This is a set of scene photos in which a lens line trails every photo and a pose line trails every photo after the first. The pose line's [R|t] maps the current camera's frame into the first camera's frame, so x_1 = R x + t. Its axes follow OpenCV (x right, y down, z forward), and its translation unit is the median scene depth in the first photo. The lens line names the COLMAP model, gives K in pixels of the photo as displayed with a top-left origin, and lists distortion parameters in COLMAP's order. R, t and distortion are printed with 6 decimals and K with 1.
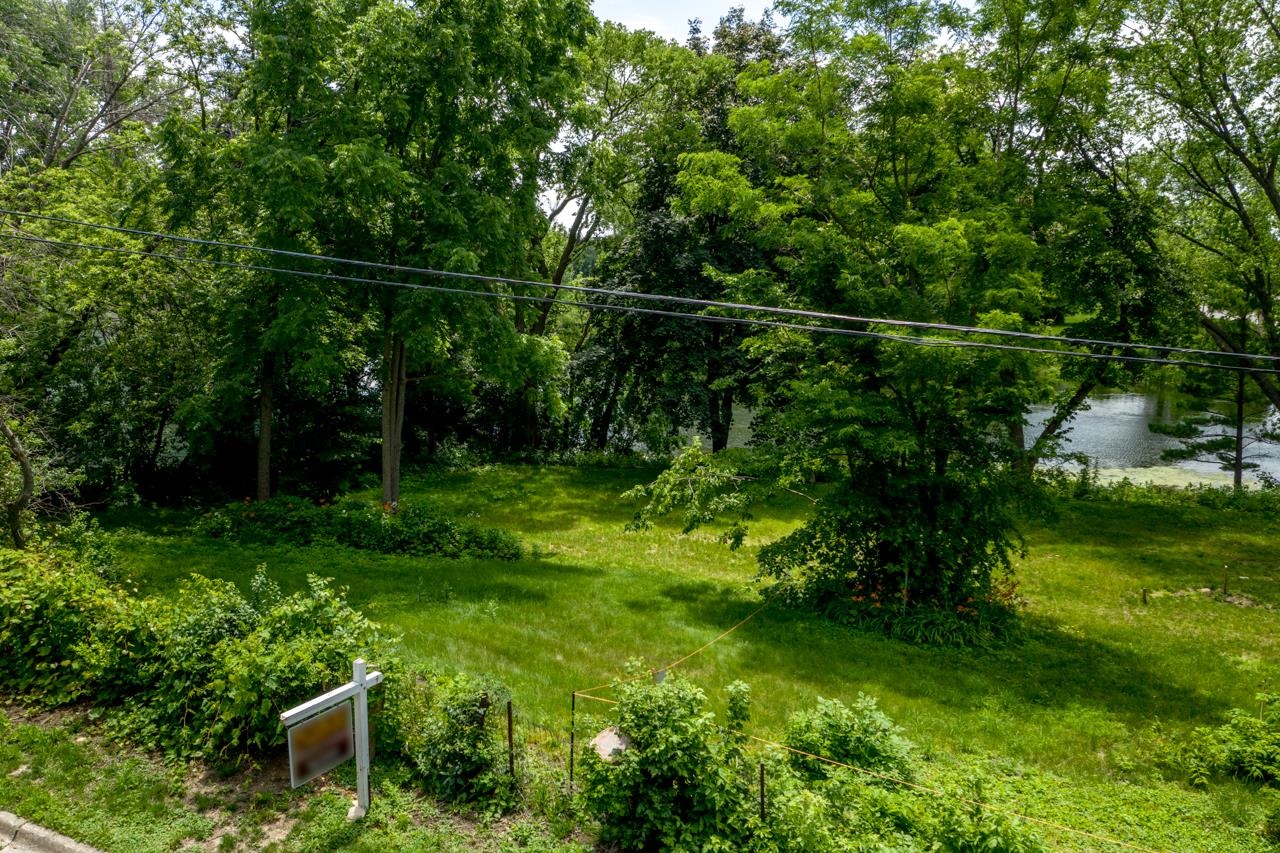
lens RADIAL K [[1027.8, 0, 640.0], [0, 1027.8, 426.5], [0, 0, 1]] dist [-0.003462, 0.005148]
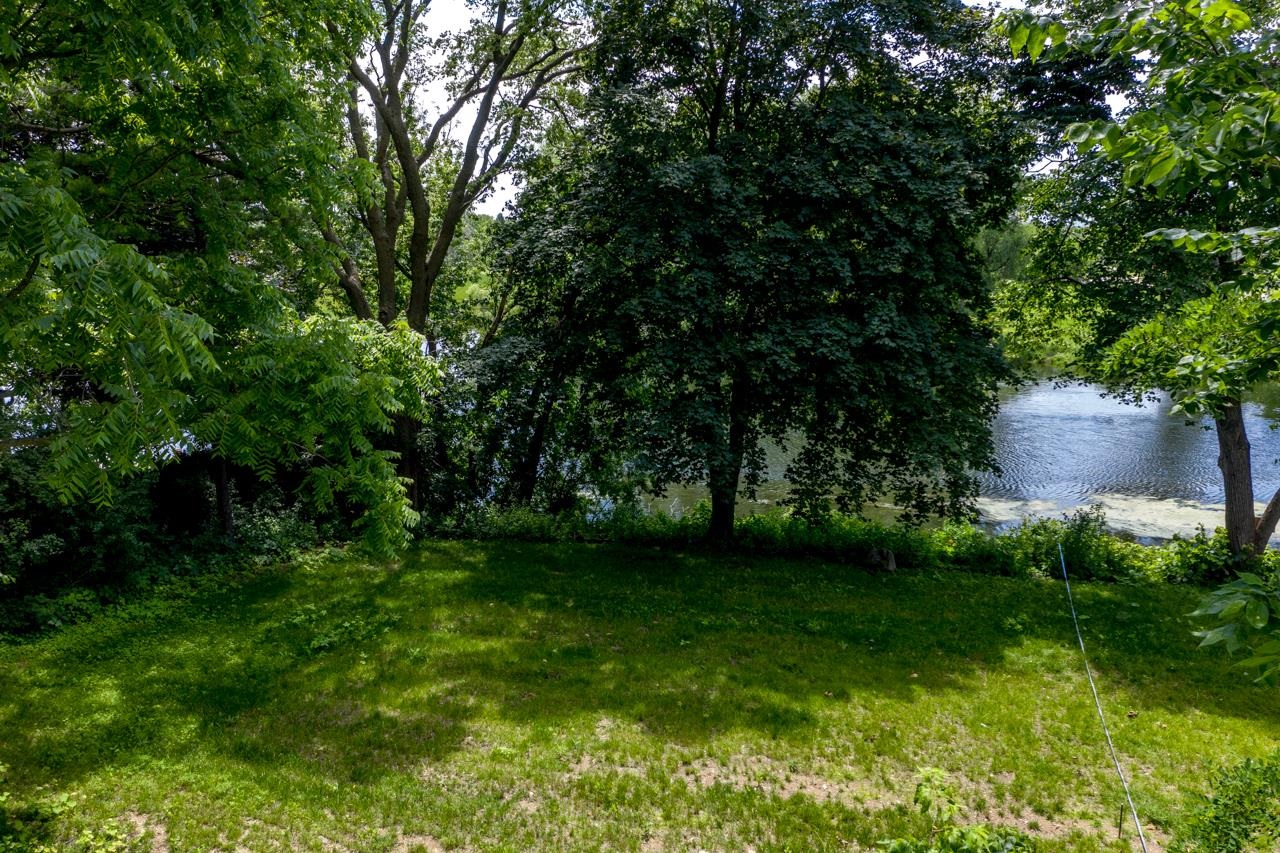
lens RADIAL K [[1054.0, 0, 635.0], [0, 1054.0, 430.5], [0, 0, 1]] dist [-0.006733, 0.011593]
pose [[0.997984, -0.016410, 0.061300, -0.012216], [0.015375, 0.999732, 0.017316, -0.033810], [-0.061568, -0.016339, 0.997969, 0.391756]]
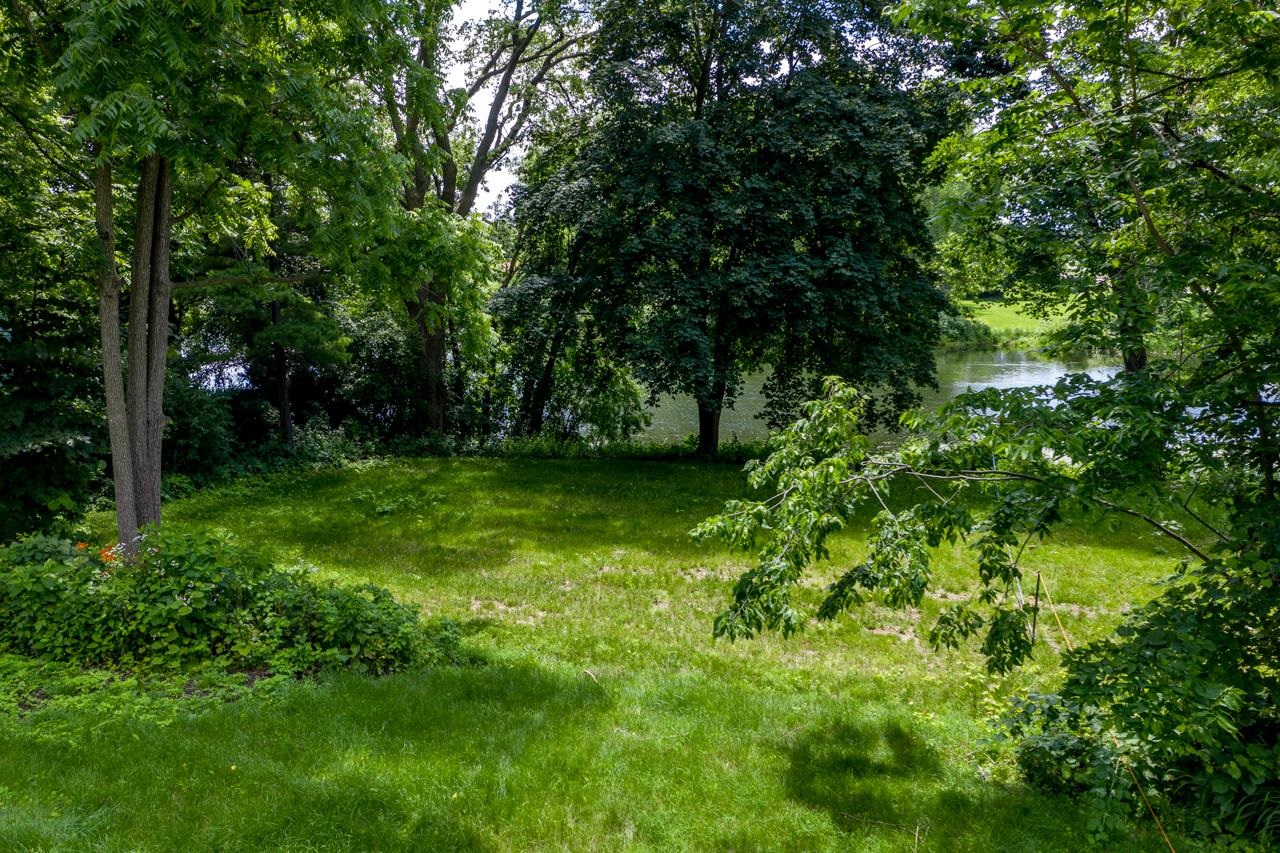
lens RADIAL K [[1046.6, 0, 630.9], [0, 1046.6, 424.5], [0, 0, 1]] dist [-0.005270, 0.007727]
pose [[0.997008, -0.019167, 0.074881, -0.029652], [0.018640, 0.999796, 0.007739, 0.012939], [-0.075014, -0.006320, 0.997162, 0.297116]]
